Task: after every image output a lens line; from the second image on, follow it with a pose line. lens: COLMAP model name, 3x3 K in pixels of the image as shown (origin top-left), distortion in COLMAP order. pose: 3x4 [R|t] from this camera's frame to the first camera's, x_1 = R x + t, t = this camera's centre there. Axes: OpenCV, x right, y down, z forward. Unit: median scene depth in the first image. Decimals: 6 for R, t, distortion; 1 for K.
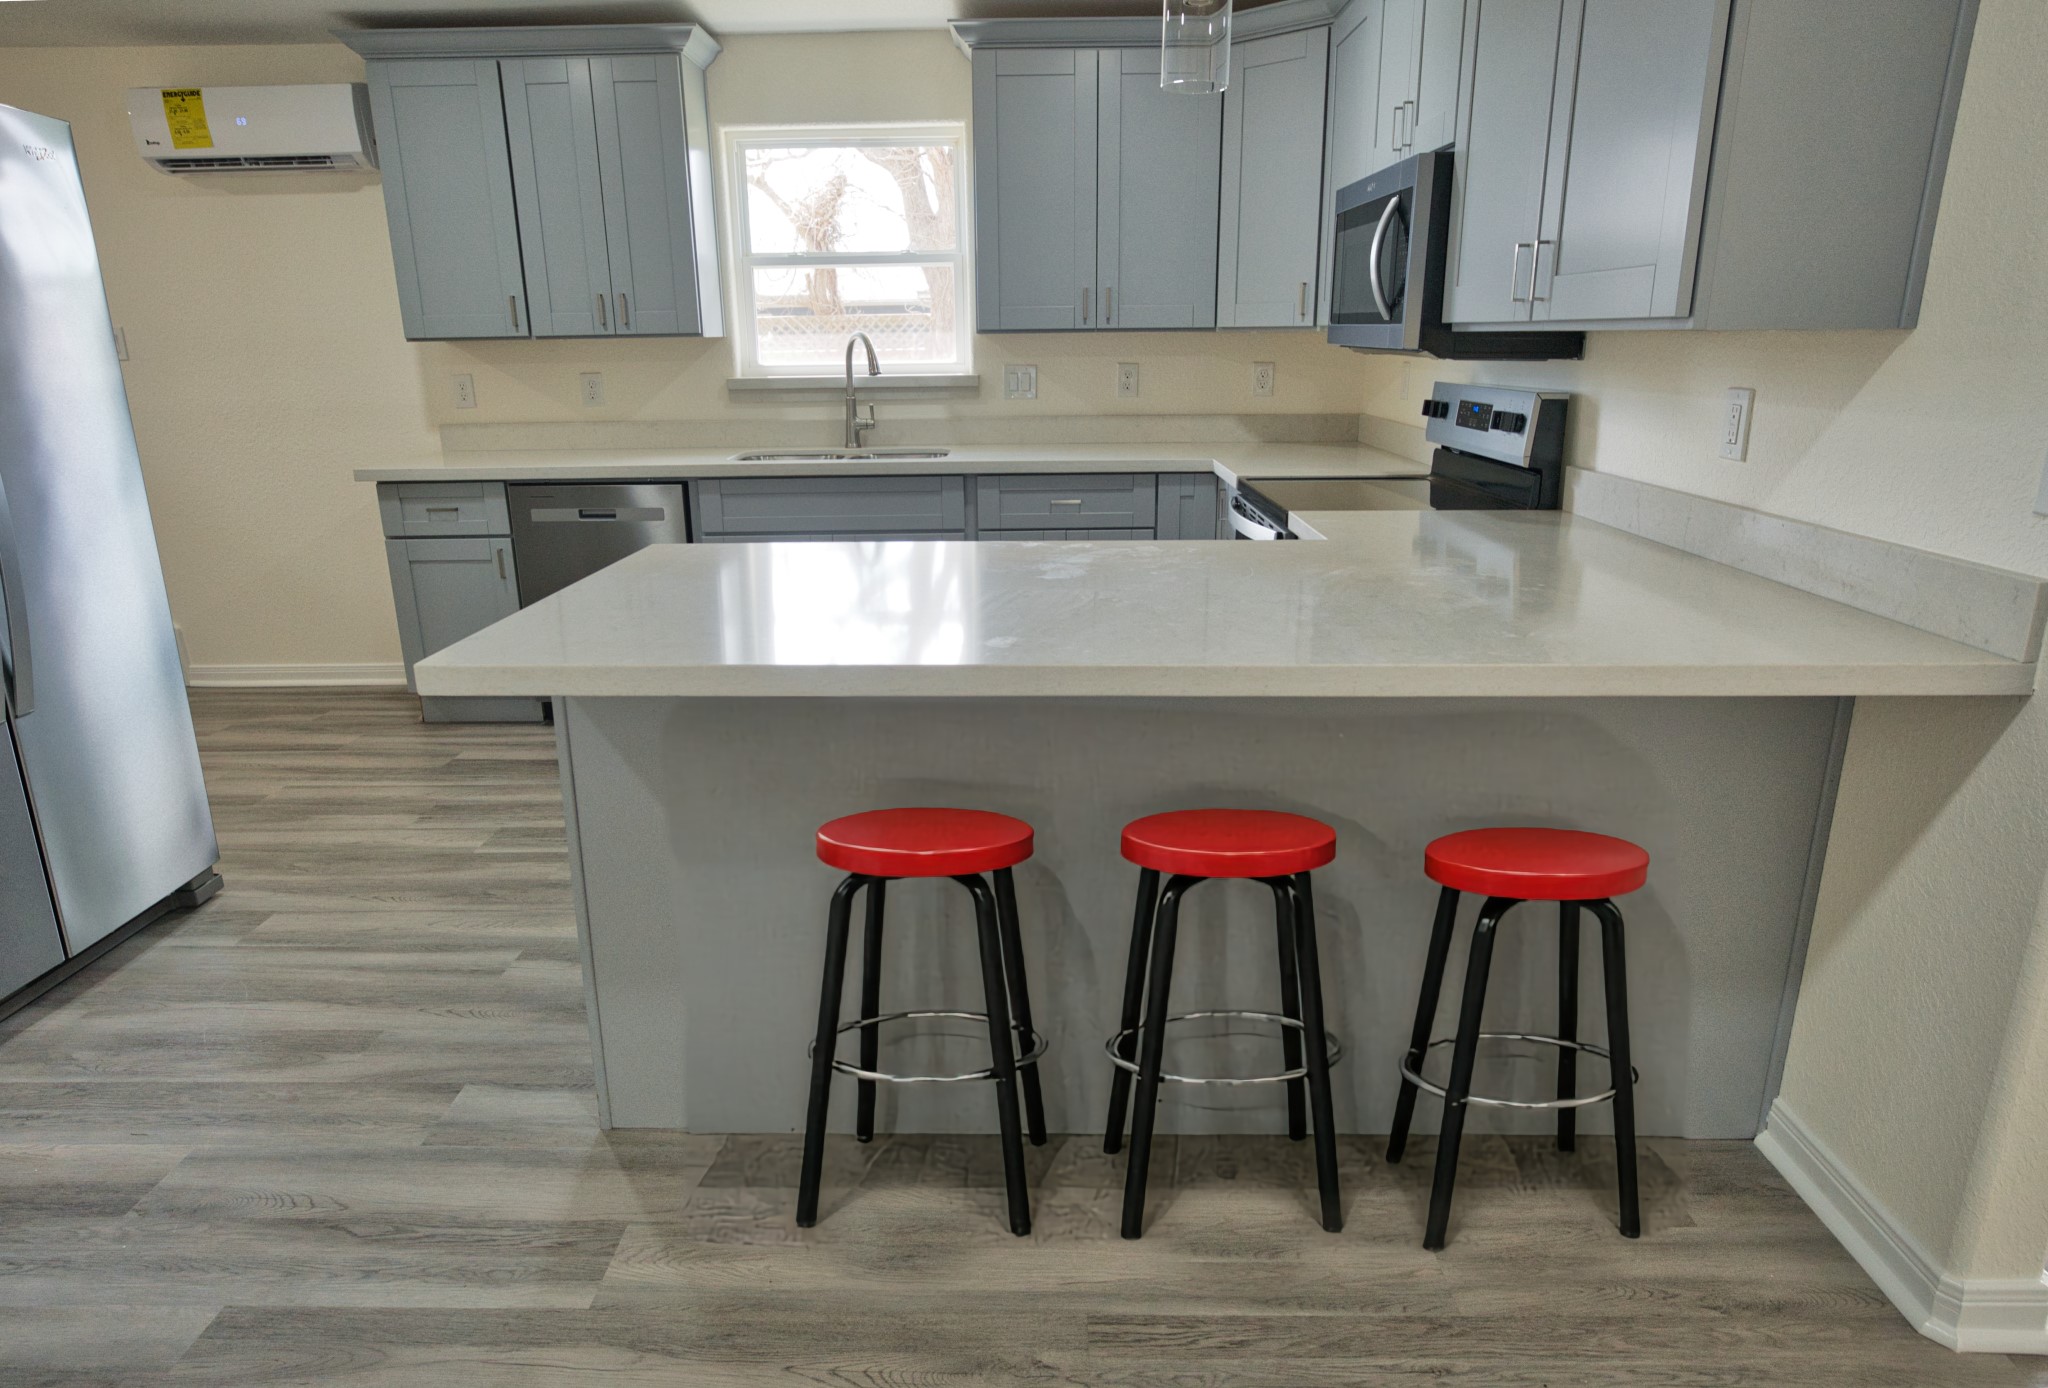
lens RADIAL K [[1223.0, 0, 1024.0], [0, 1223.0, 694.0], [0, 0, 1]] dist [-0.036101, 0.027764]
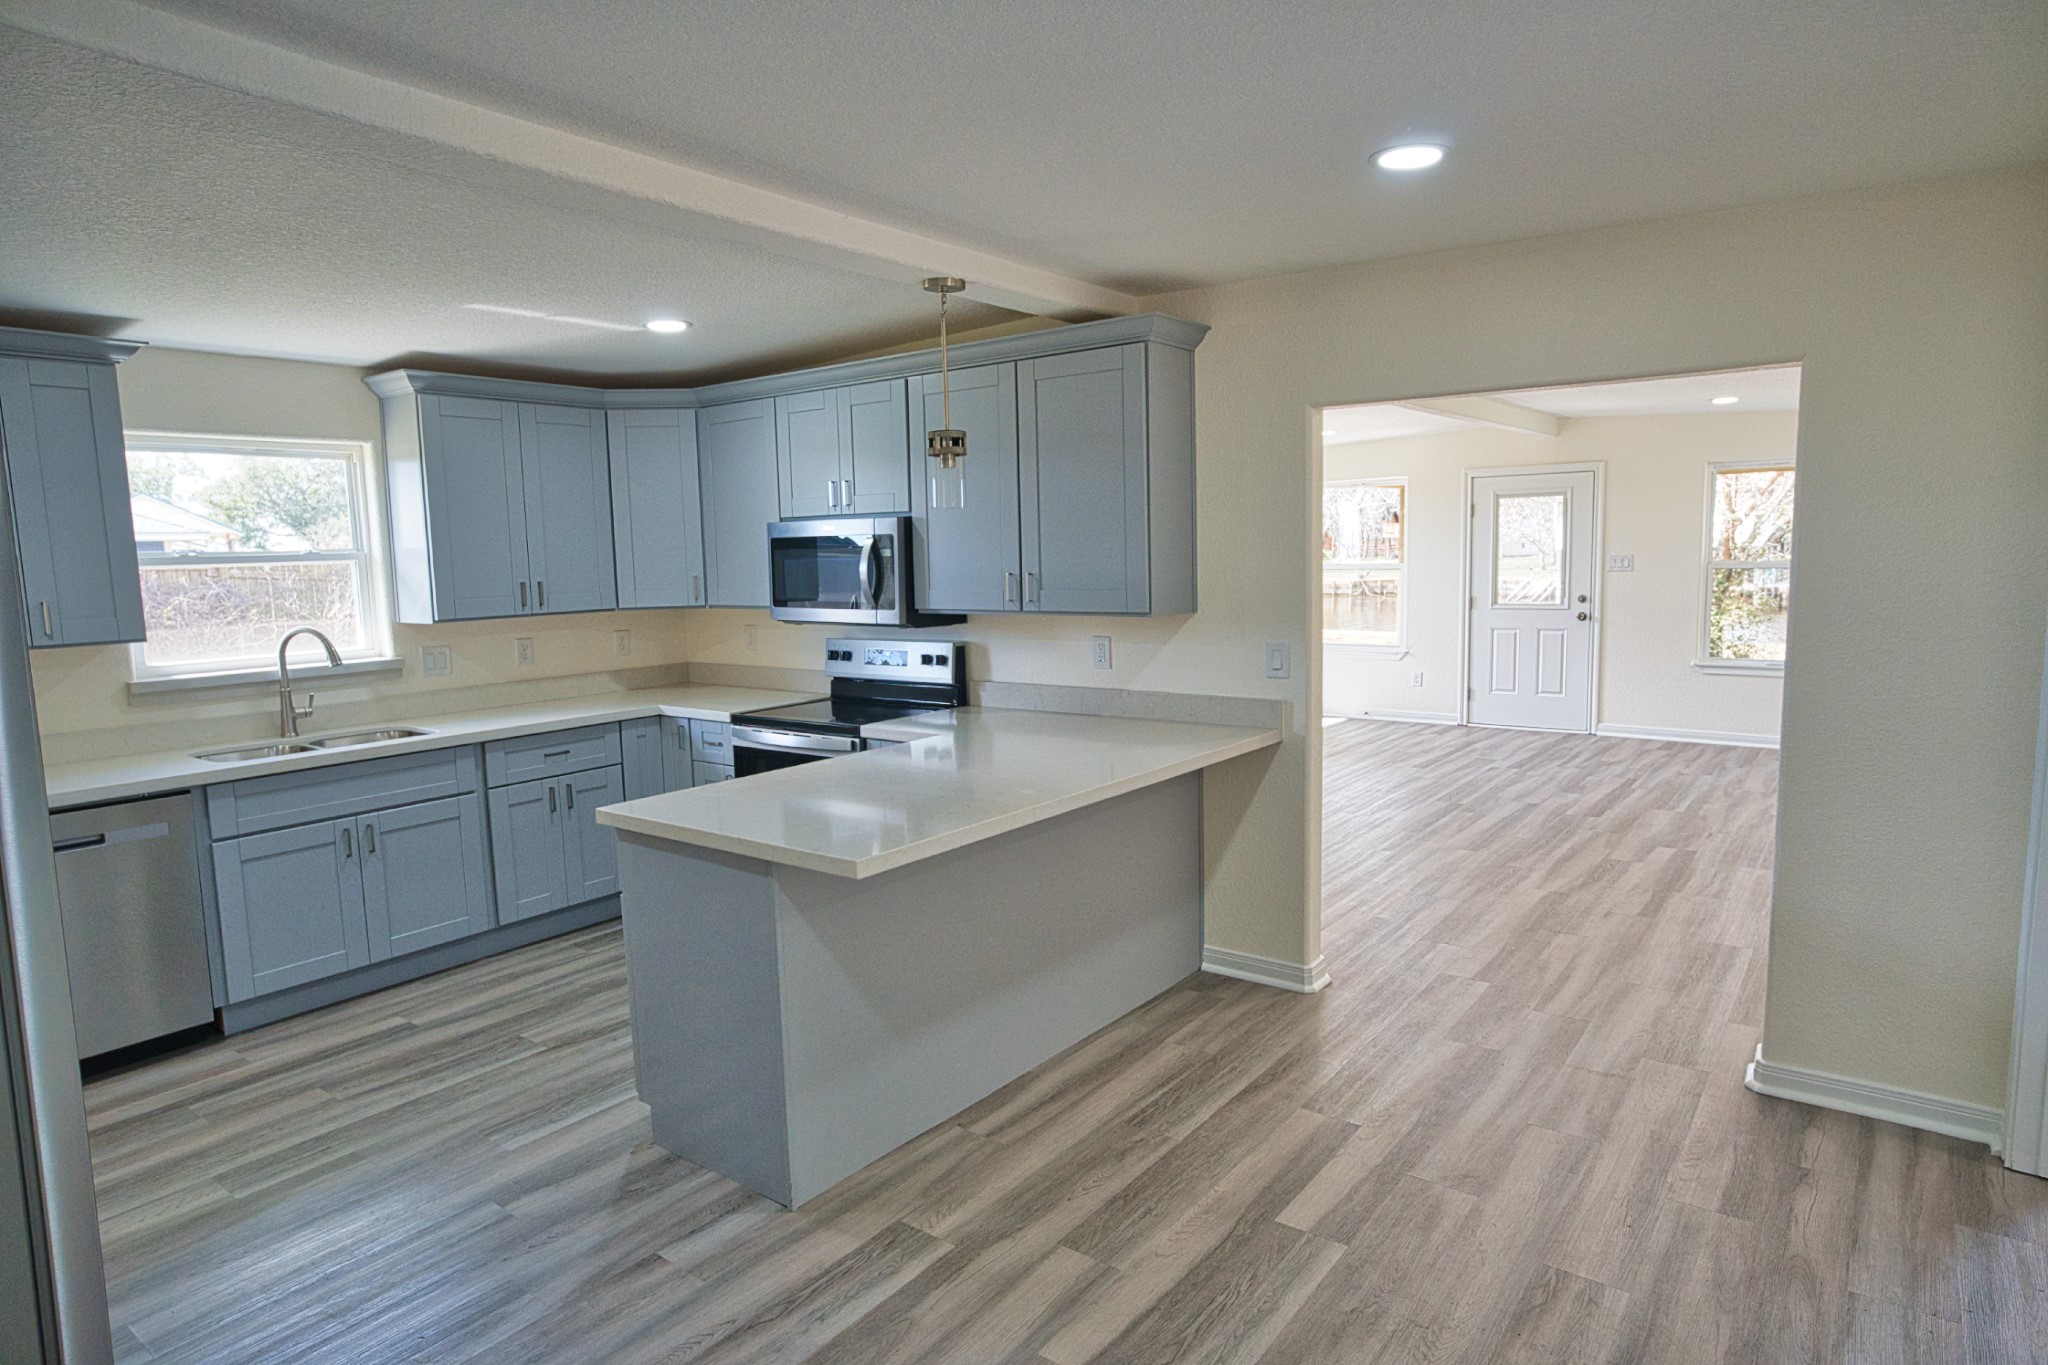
lens RADIAL K [[1167.7, 0, 1024.0], [0, 1167.7, 682.5], [0, 0, 1]] dist [-0.021440, 0.003346]
pose [[0.589704, -0.097554, 0.801706, -0.818203], [0.244296, 0.967721, -0.061939, -0.053287], [-0.769785, 0.232379, 0.594501, -0.086277]]
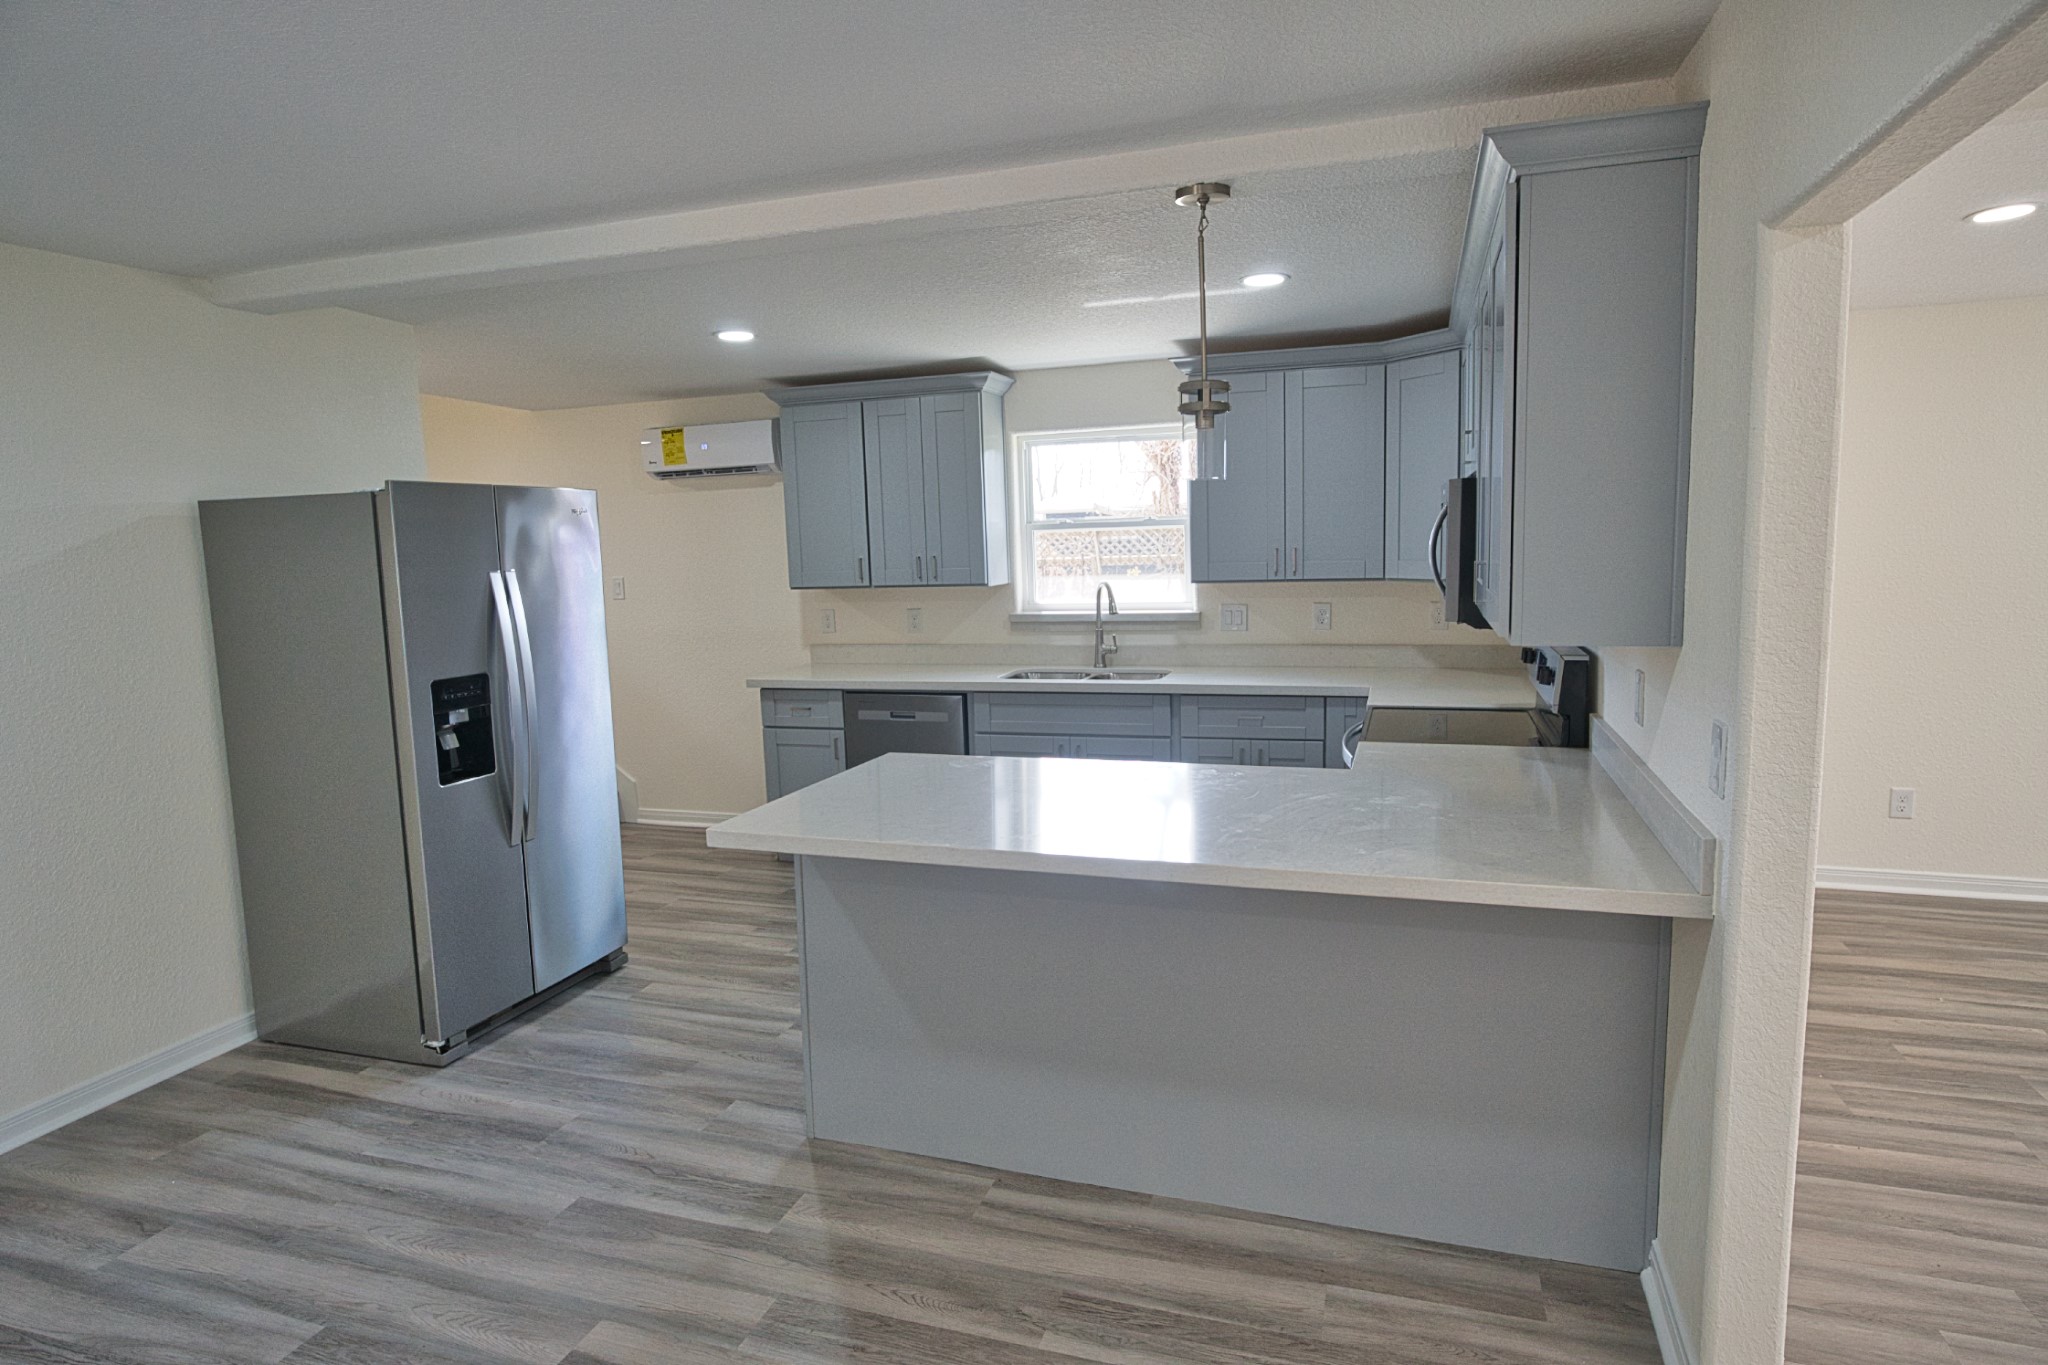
lens RADIAL K [[1167.7, 0, 1024.0], [0, 1167.7, 682.5], [0, 0, 1]] dist [-0.021440, 0.003346]
pose [[0.951805, 0.020807, -0.305998, 0.237148], [-0.066372, 0.988028, -0.139266, -0.014544], [0.299437, 0.152864, 0.941791, -0.262552]]
